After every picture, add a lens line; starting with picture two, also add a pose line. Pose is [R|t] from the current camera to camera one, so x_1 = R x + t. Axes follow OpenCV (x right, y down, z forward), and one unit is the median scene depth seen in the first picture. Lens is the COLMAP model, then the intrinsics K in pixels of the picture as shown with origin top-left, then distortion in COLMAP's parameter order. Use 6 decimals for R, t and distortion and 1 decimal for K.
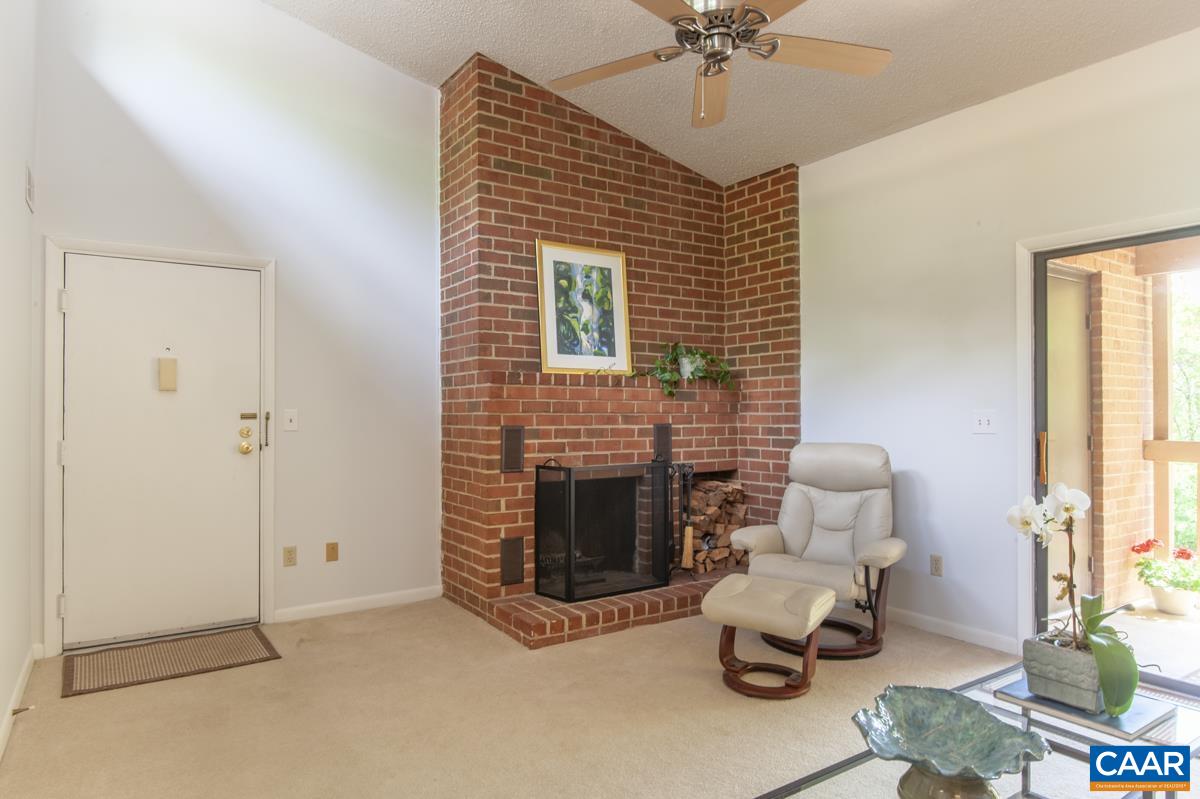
lens RADIAL K [[717.9, 0, 587.9], [0, 717.9, 406.8], [0, 0, 1]] dist [0.004080, -0.003398]
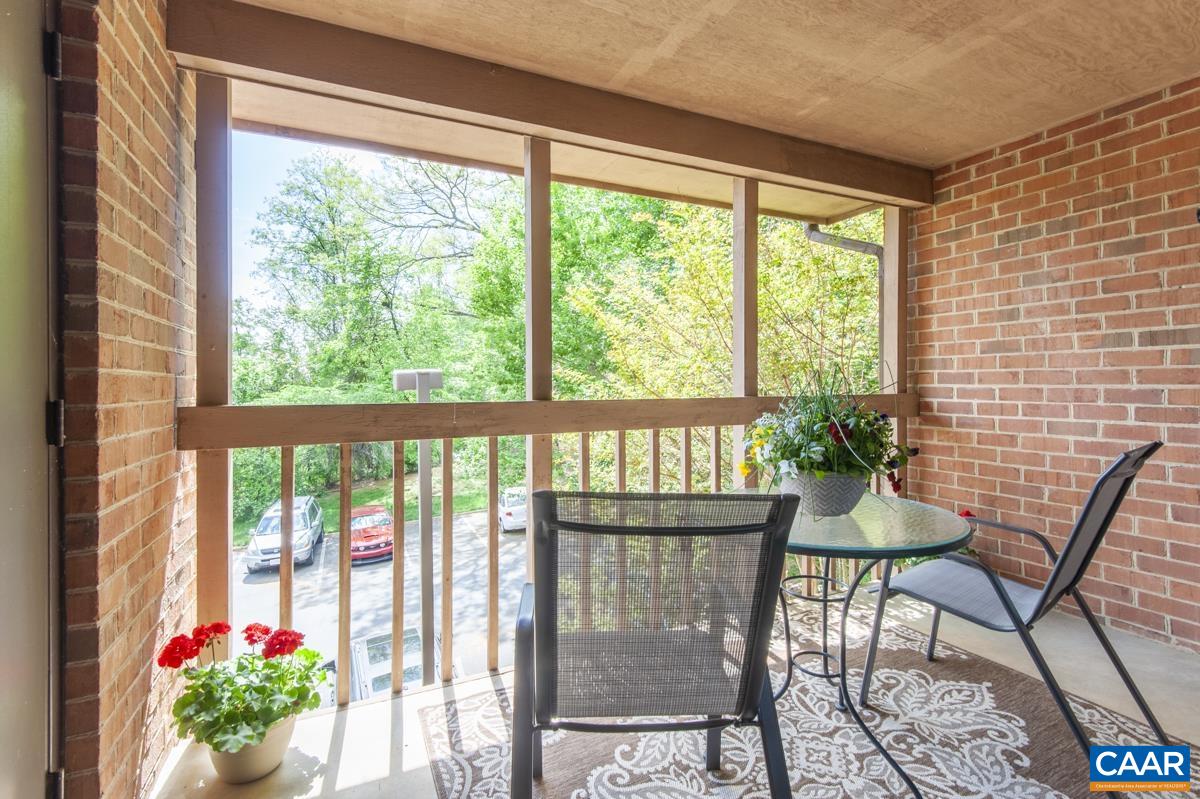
lens RADIAL K [[546.9, 0, 599.8], [0, 546.9, 382.3], [0, 0, 1]] dist [0.001123, -0.000092]
pose [[0.138614, 0.001815, 0.990345, 0.479640], [0.001404, 0.999997, -0.002029, 0.032092], [-0.990345, 0.001671, 0.138611, 0.711381]]
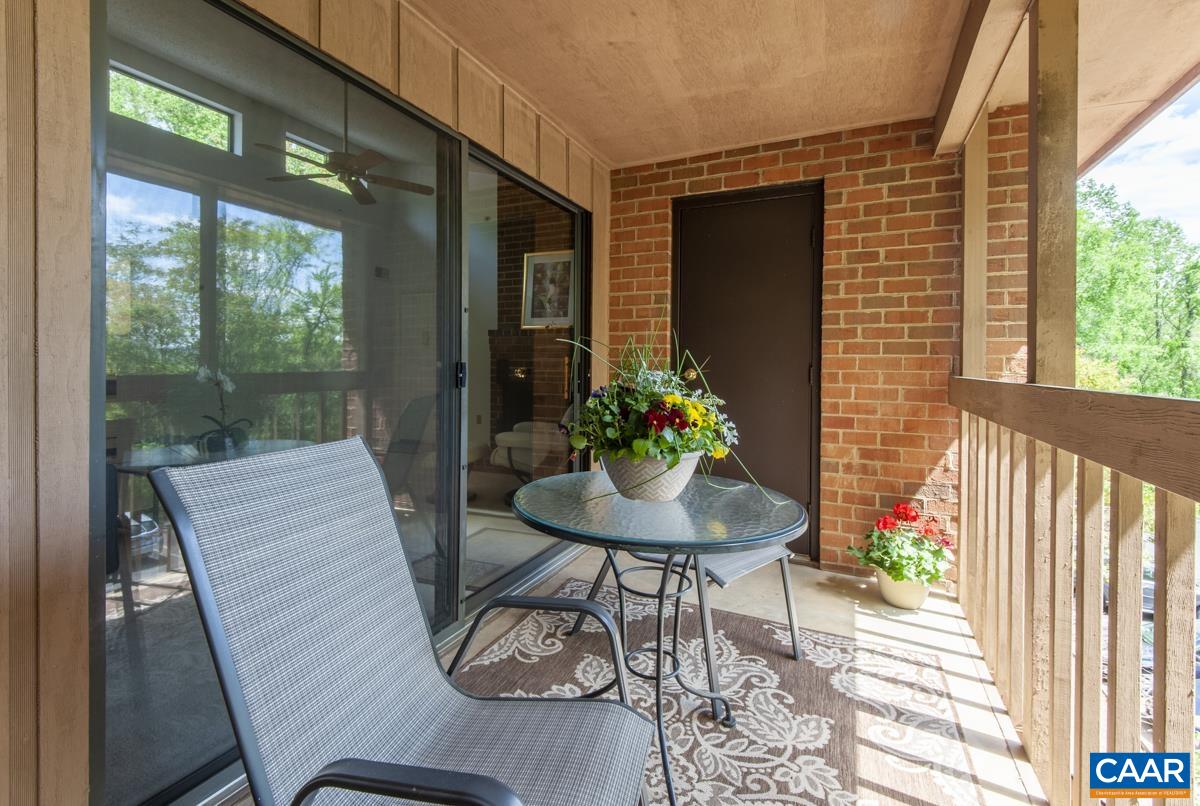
lens RADIAL K [[546.2, 0, 598.2], [0, 546.2, 368.5], [0, 0, 1]] dist [0.023927, -0.000117]
pose [[0.527823, 0.013648, -0.849245, 1.121605], [-0.006697, 0.999907, 0.011907, 0.030206], [0.849328, -0.000597, 0.527865, 0.428109]]
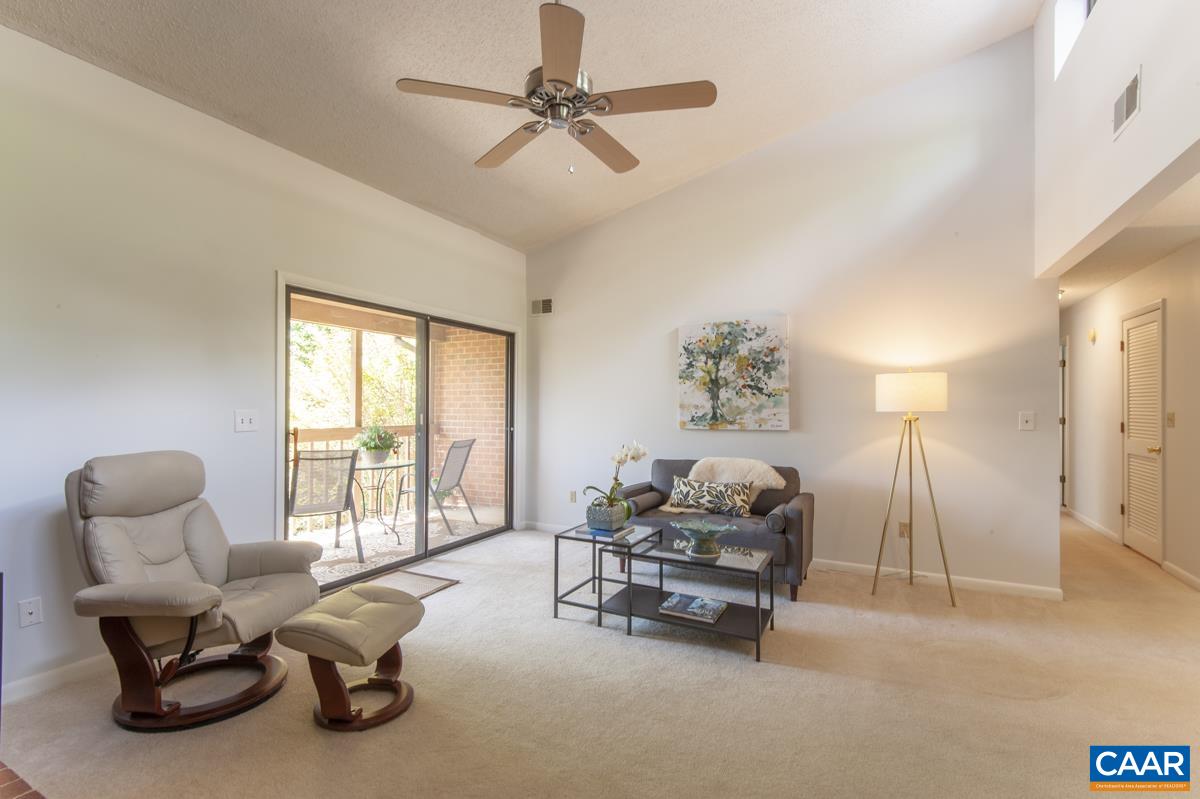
lens RADIAL K [[533.0, 0, 597.5], [0, 533.0, 404.0], [0, 0, 1]] dist [0.037666, -0.020377]
pose [[-0.494189, 0.006455, 0.869330, -0.359707], [-0.005714, 0.999927, -0.010673, 0.001036], [-0.869335, -0.010242, -0.494116, 0.770336]]
